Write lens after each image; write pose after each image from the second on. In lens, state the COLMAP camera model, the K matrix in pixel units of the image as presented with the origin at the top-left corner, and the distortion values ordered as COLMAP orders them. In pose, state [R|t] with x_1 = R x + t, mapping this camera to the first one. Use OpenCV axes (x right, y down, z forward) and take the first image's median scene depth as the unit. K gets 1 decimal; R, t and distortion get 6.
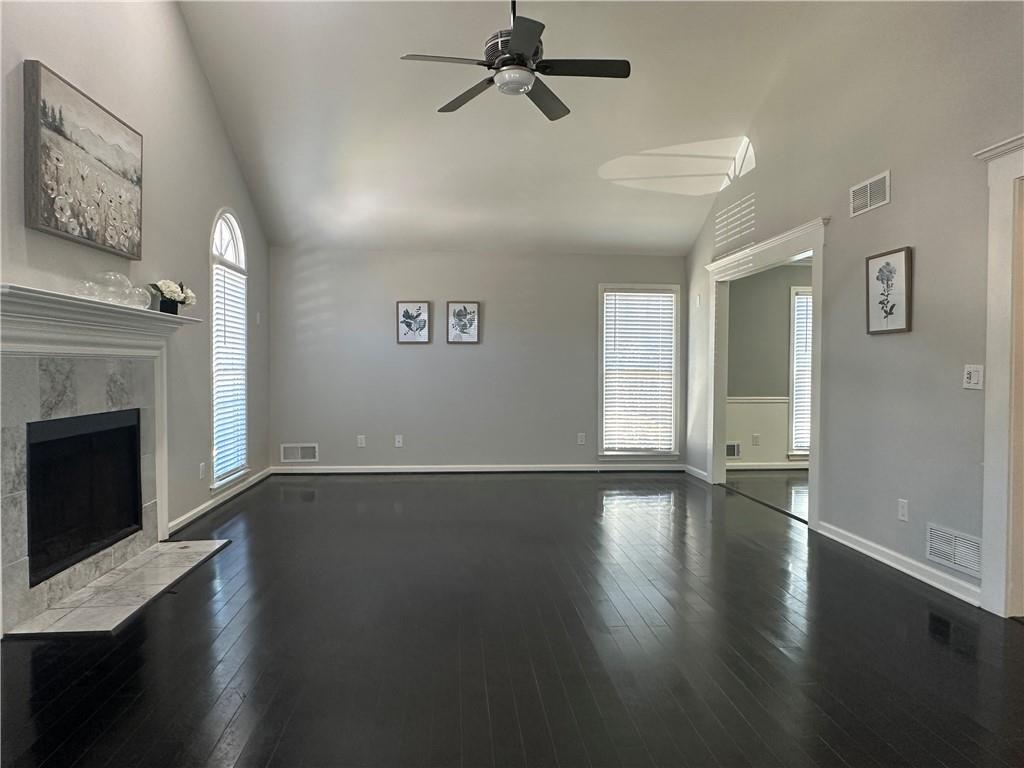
lens RADIAL K [[665.0, 0, 515.3], [0, 665.0, 383.2], [0, 0, 1]] dist [0.006861, -0.006074]
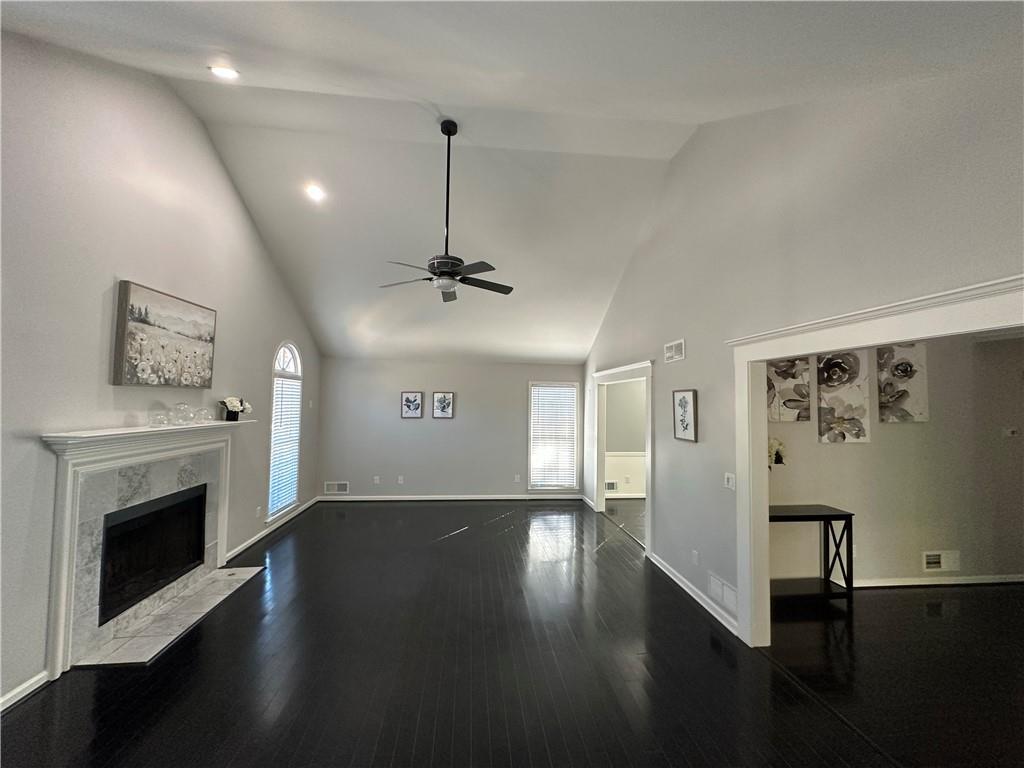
lens RADIAL K [[406.8, 0, 512.4], [0, 406.8, 384.8], [0, 0, 1]] dist [0.000141, -0.000068]
pose [[0.999868, 0.010627, 0.012287, 0.137952], [-0.009780, 0.997703, -0.067034, -0.139912], [-0.012971, 0.066905, 0.997675, 0.035286]]
